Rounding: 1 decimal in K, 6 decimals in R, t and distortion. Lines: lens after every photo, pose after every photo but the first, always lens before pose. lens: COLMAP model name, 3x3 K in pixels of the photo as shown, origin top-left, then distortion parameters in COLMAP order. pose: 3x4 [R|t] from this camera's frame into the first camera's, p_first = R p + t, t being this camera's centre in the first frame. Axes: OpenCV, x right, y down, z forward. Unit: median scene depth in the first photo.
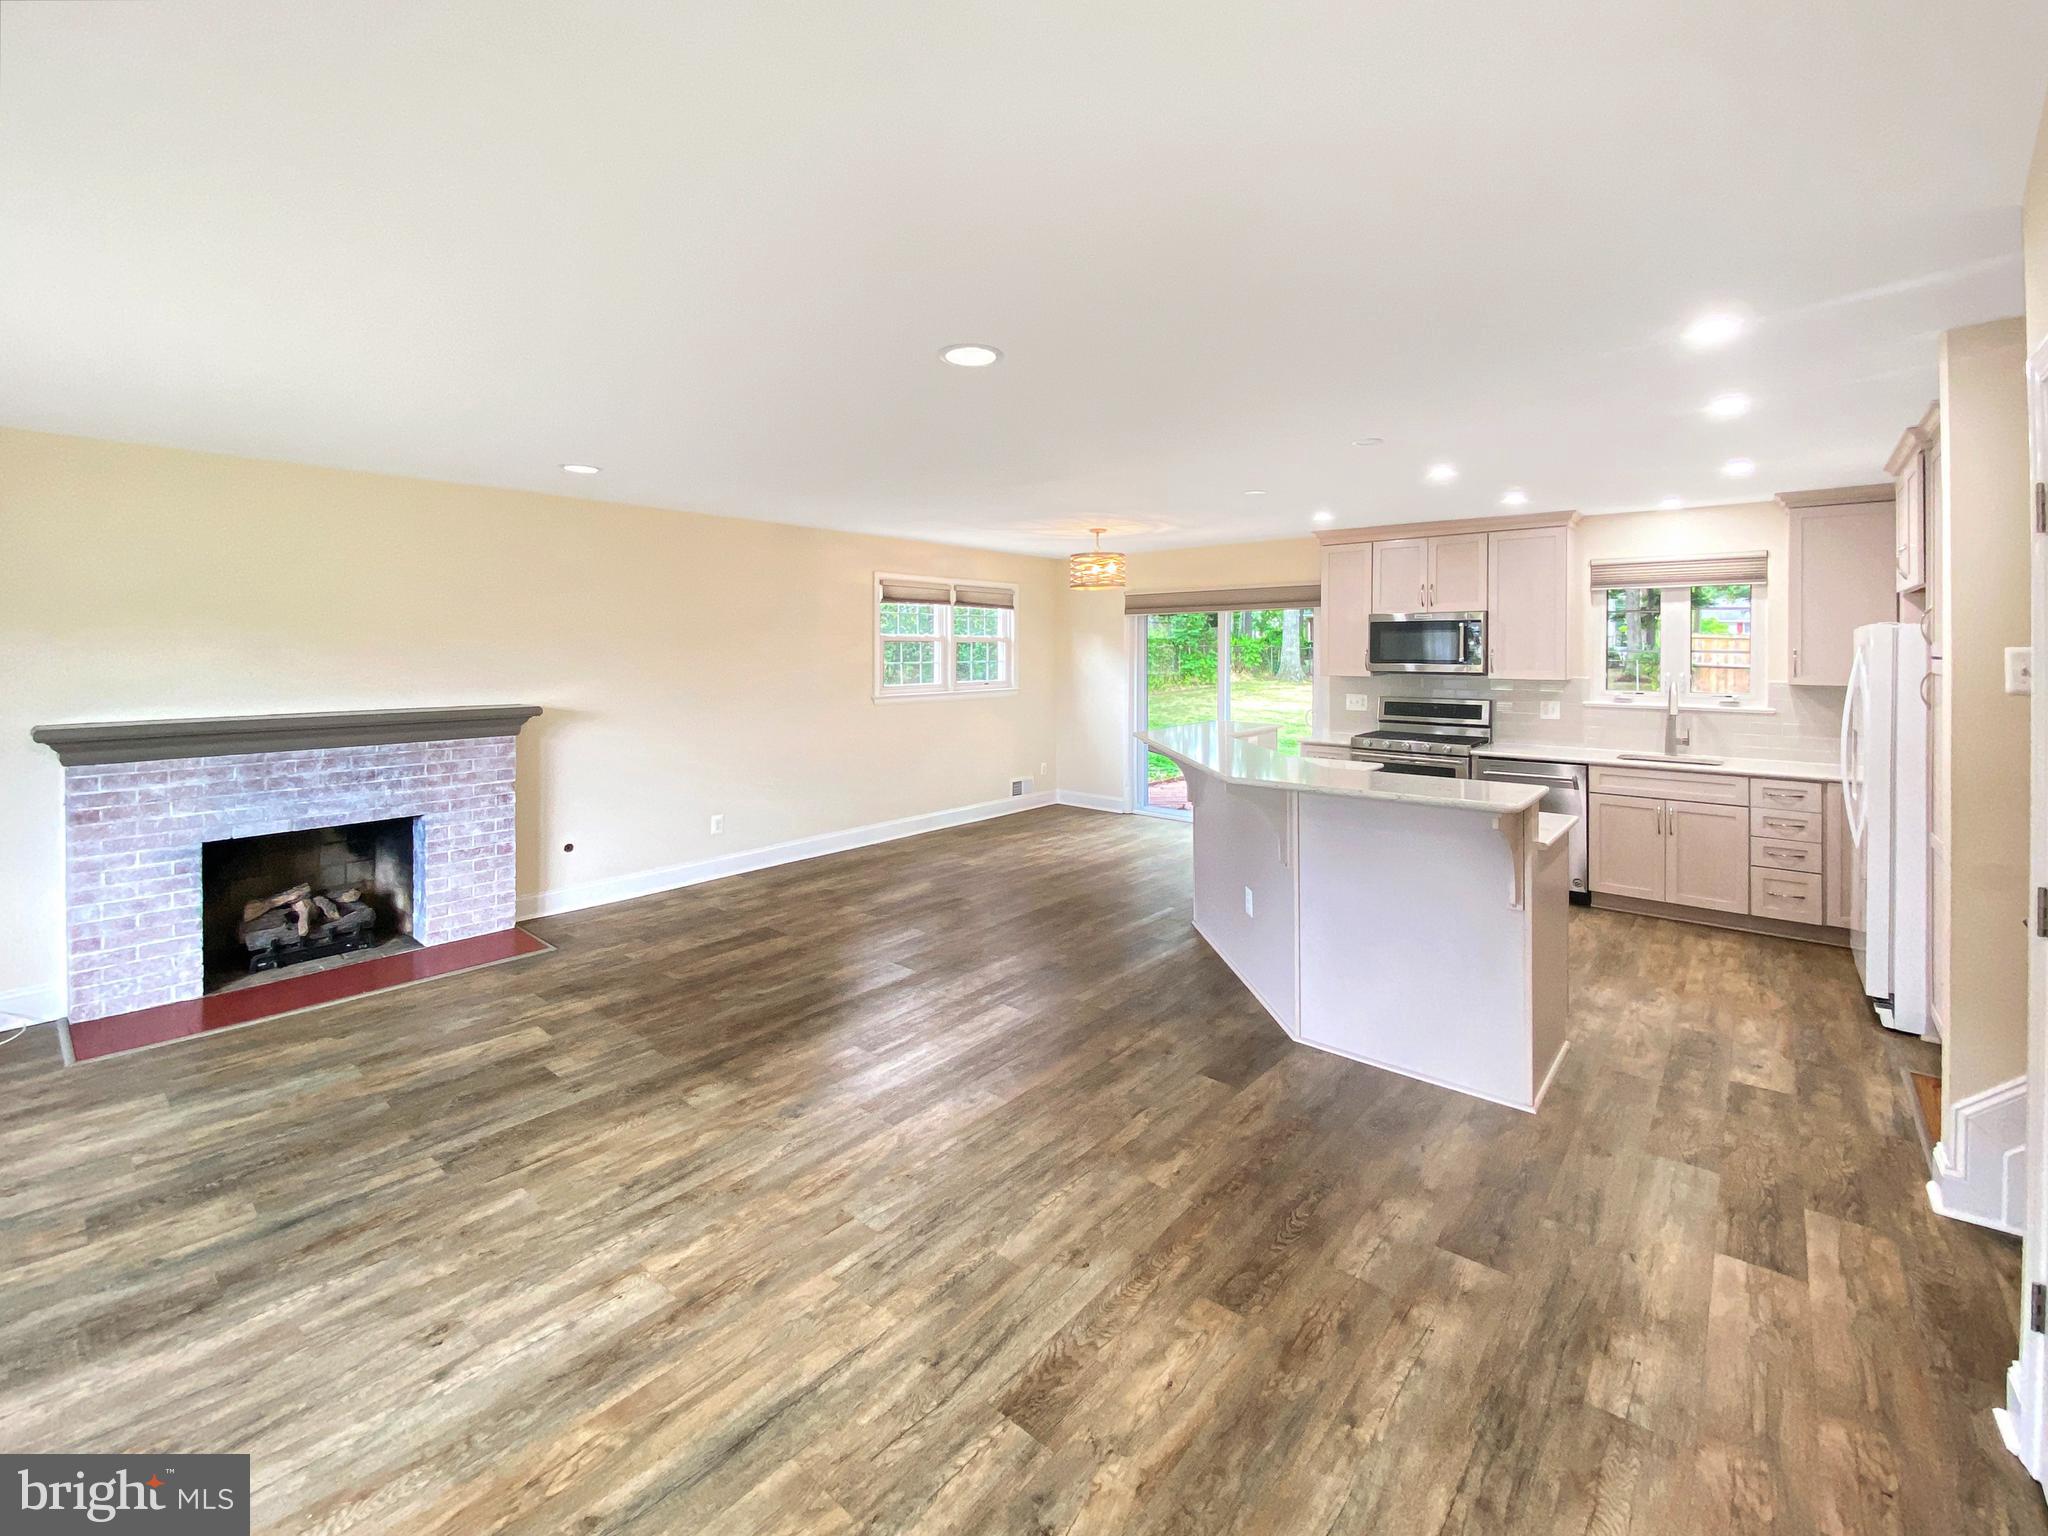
lens RADIAL K [[875.3, 0, 1033.9], [0, 875.3, 687.0], [0, 0, 1]] dist [0.020135, -0.011310]
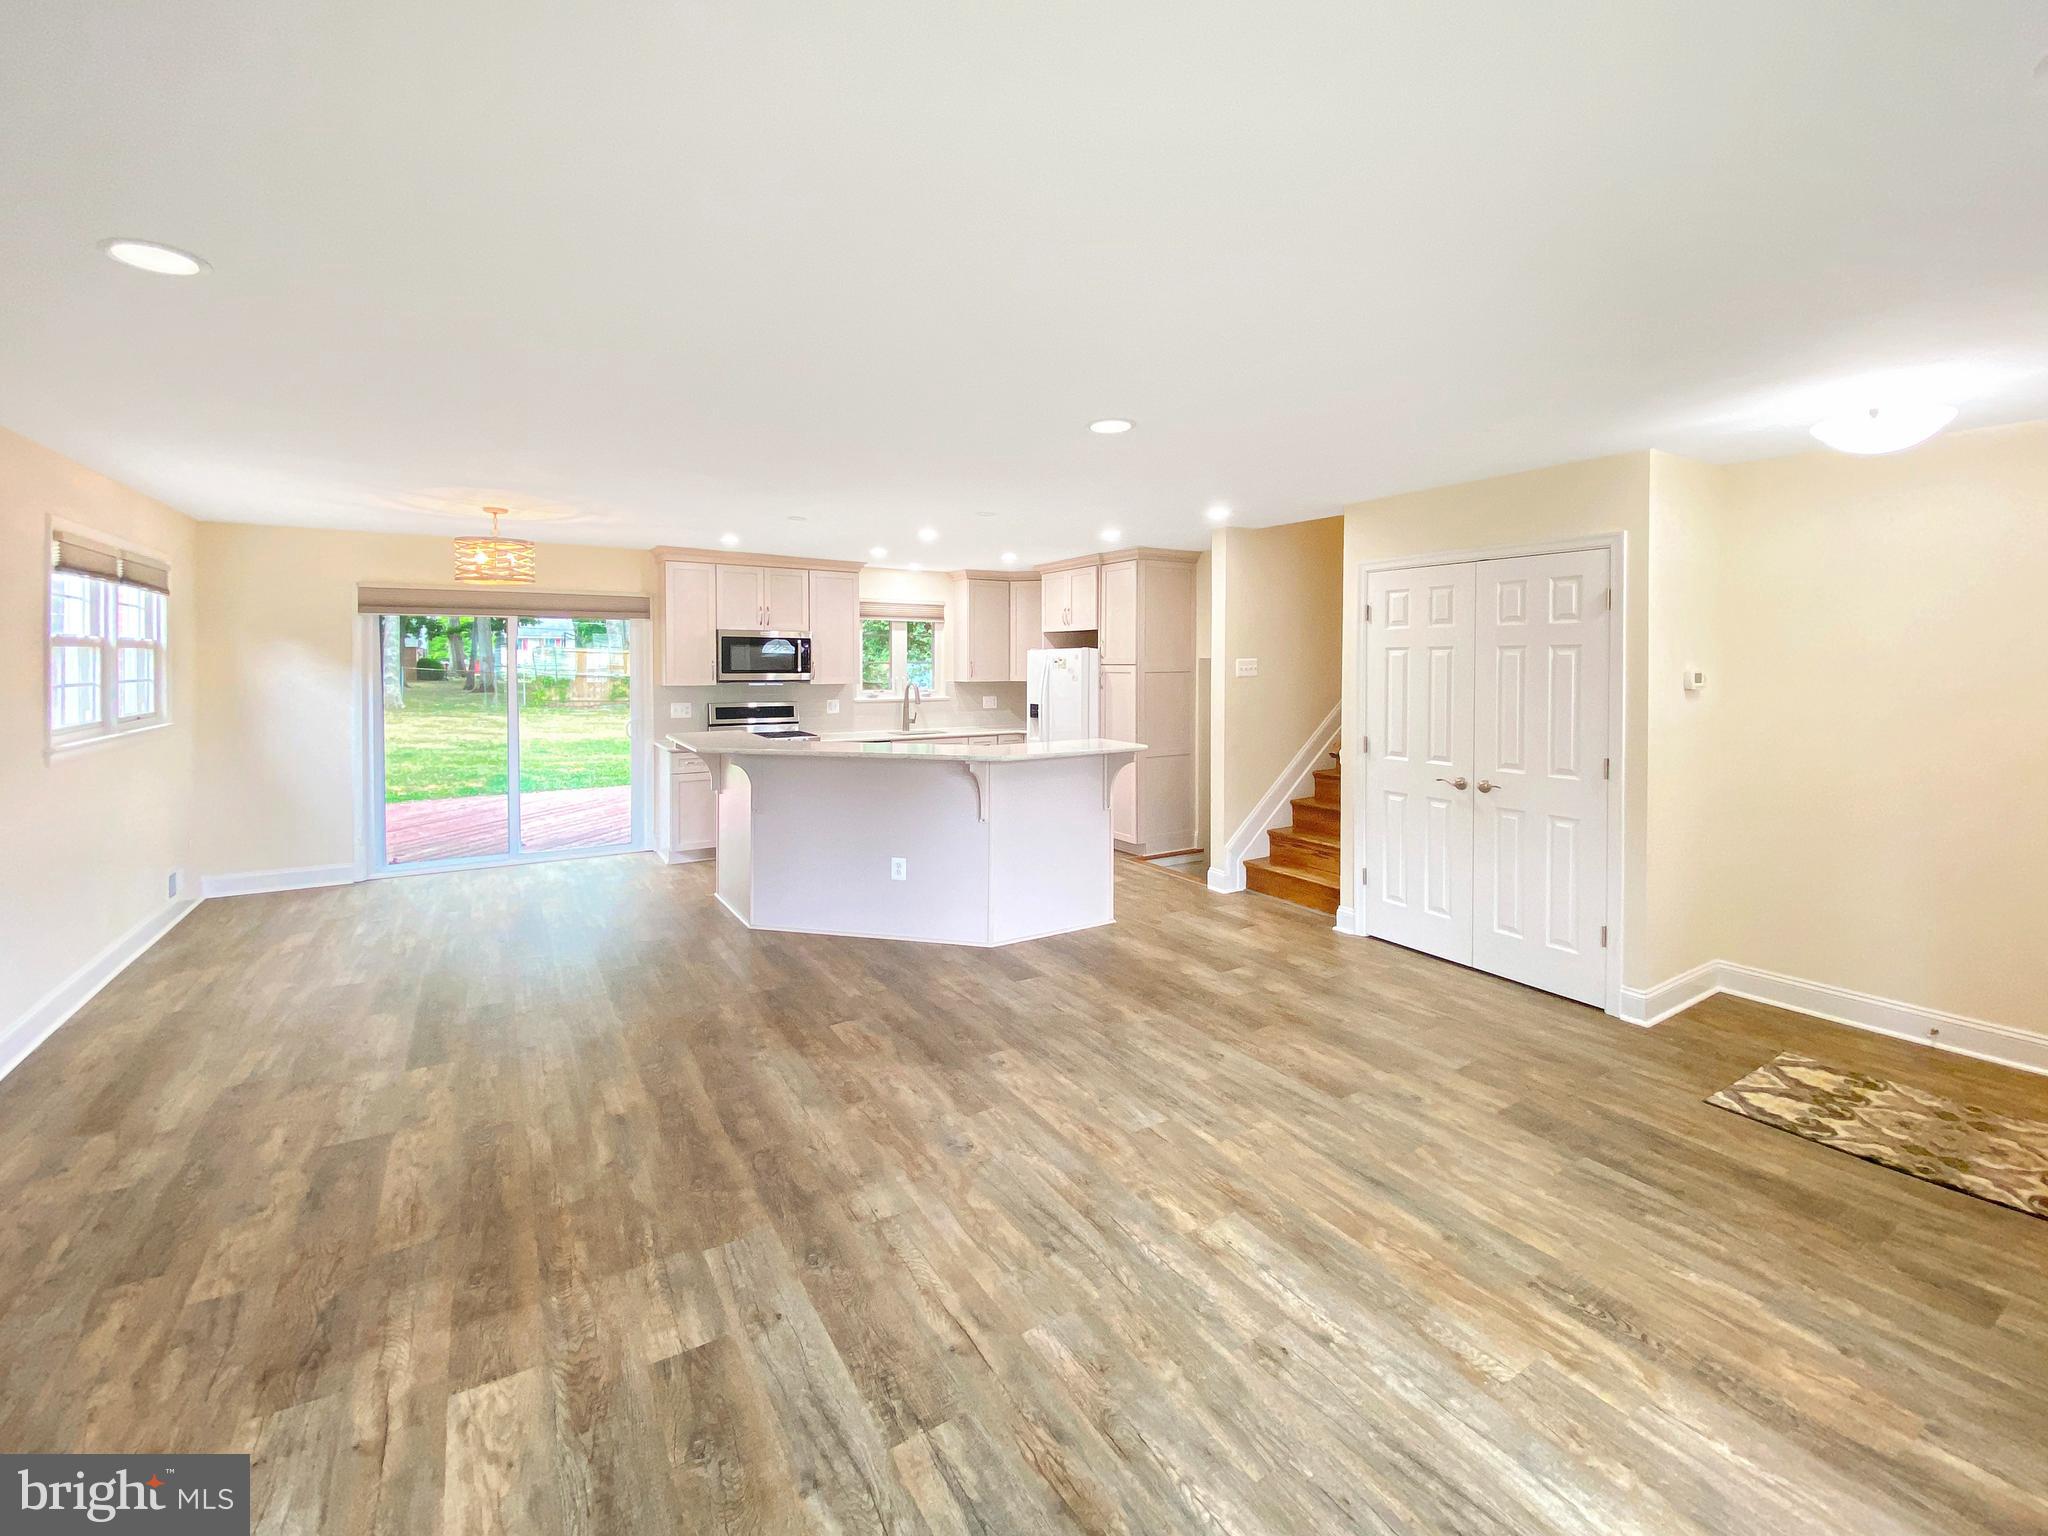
lens RADIAL K [[835.6, 0, 1015.5], [0, 835.6, 771.4], [0, 0, 1]] dist [0.019677, -0.016868]
pose [[0.333139, -0.123821, 0.934712, -0.923475], [0.041702, 0.992305, 0.116587, -0.022275], [-0.941955, 0.000139, 0.335739, 0.560418]]
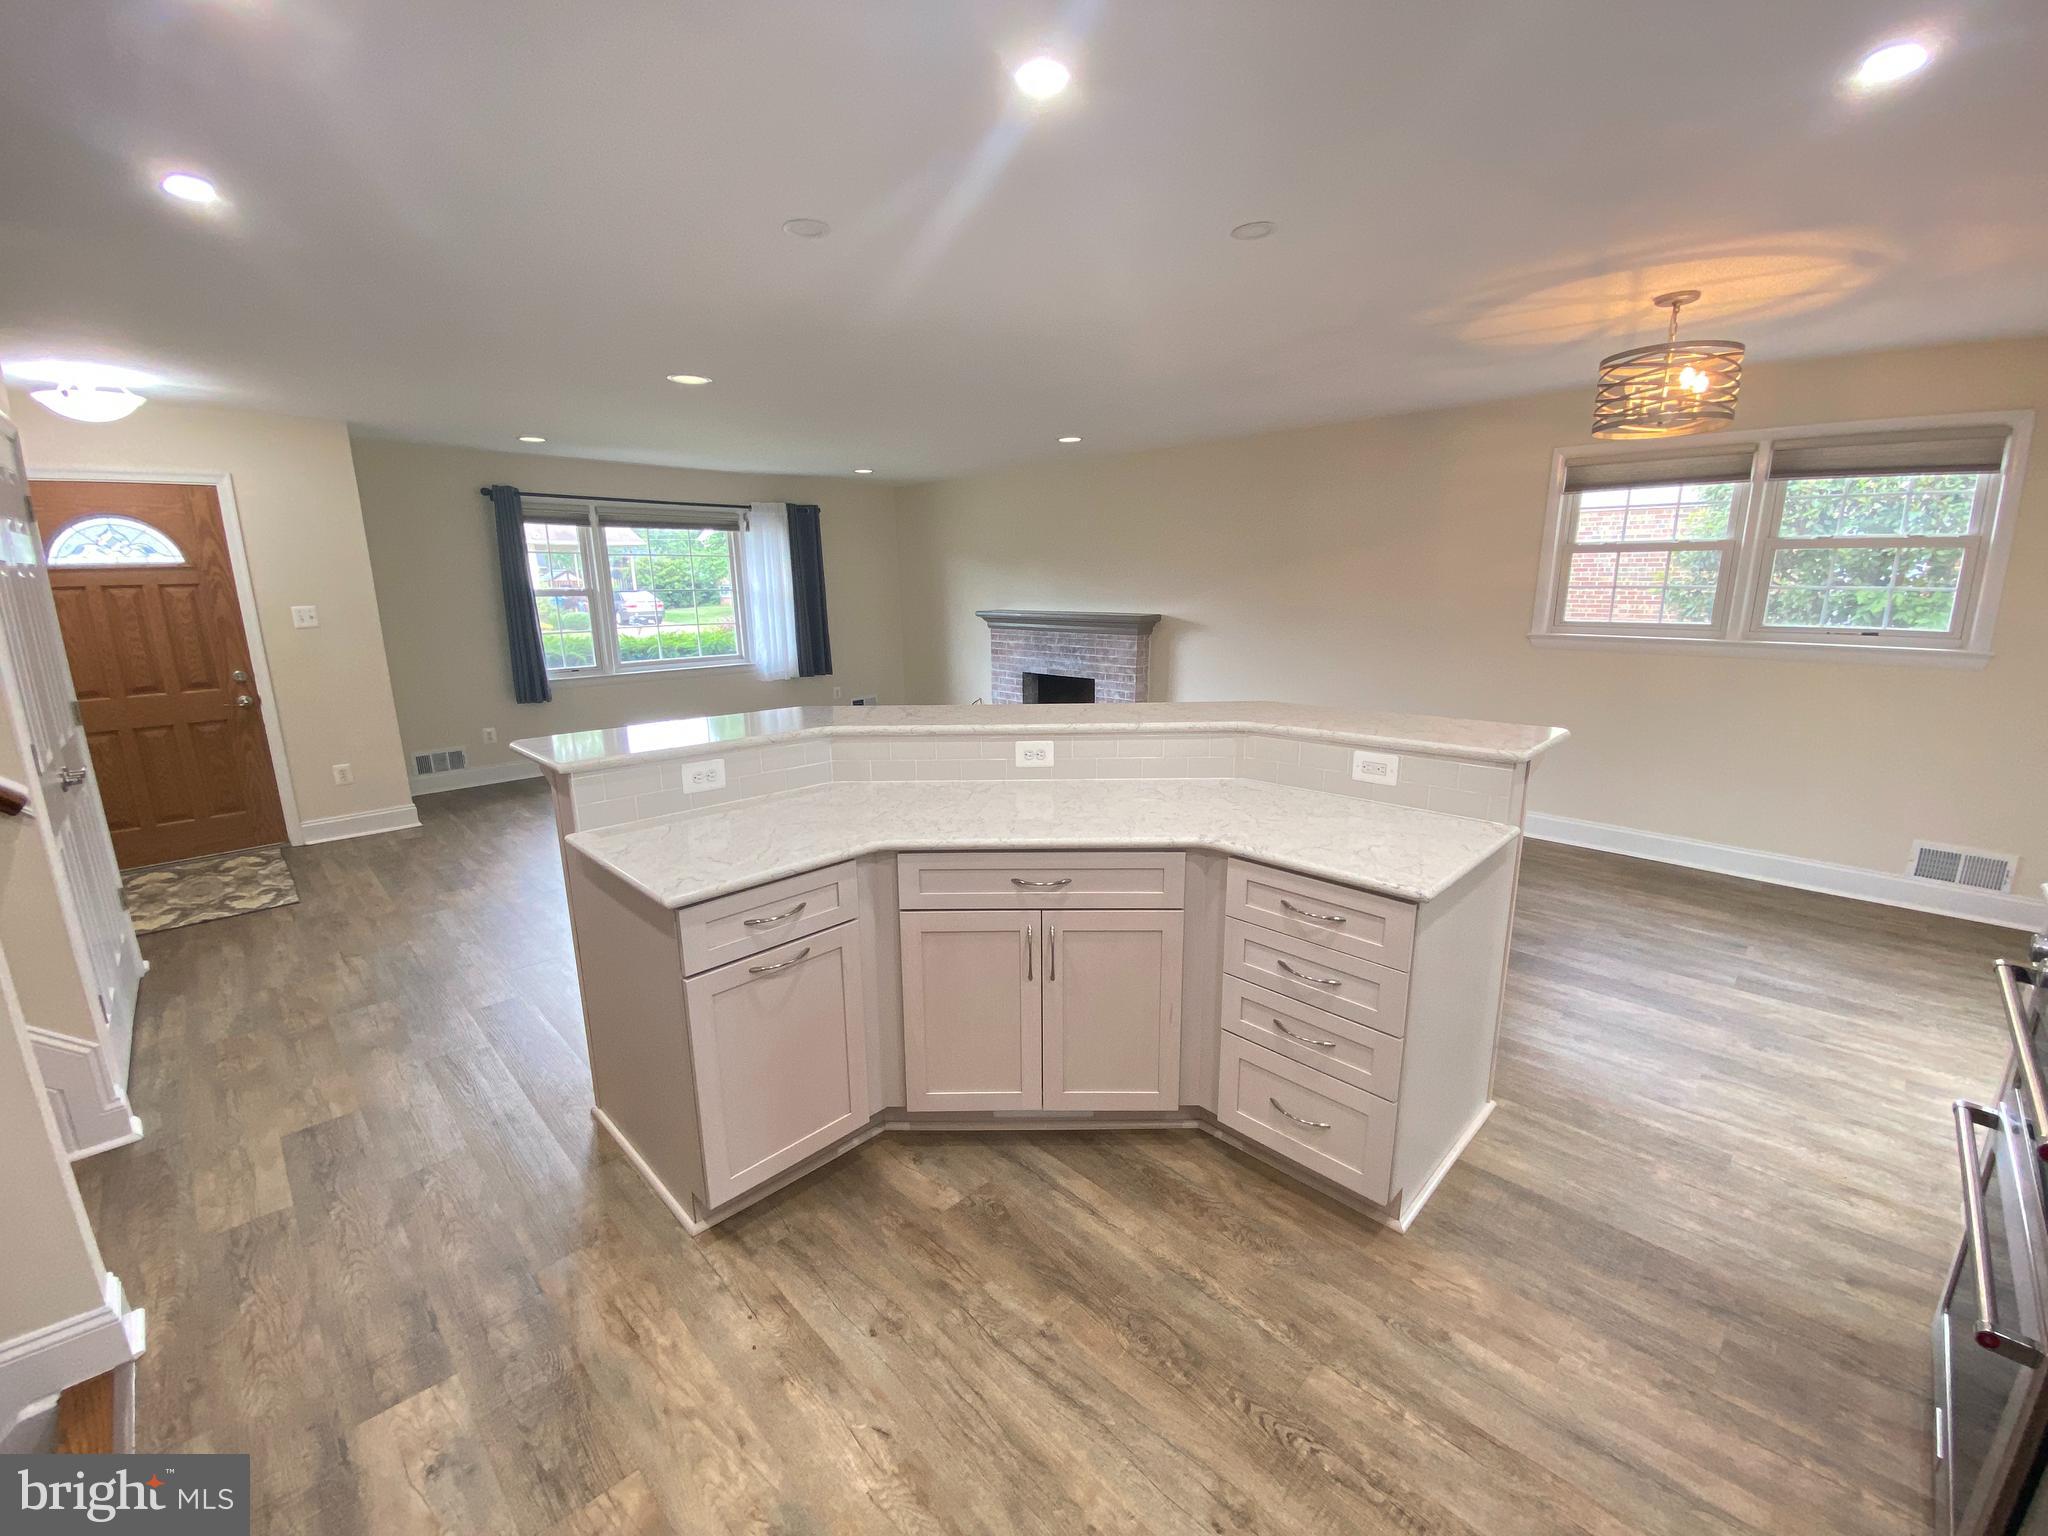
lens RADIAL K [[835.6, 0, 1015.5], [0, 835.6, 771.4], [0, 0, 1]] dist [0.019677, -0.016868]
pose [[-0.097866, 0.224442, -0.969561, 1.127424], [-0.030312, 0.973113, 0.228324, -0.048832], [0.994738, 0.051735, -0.088432, 1.316133]]
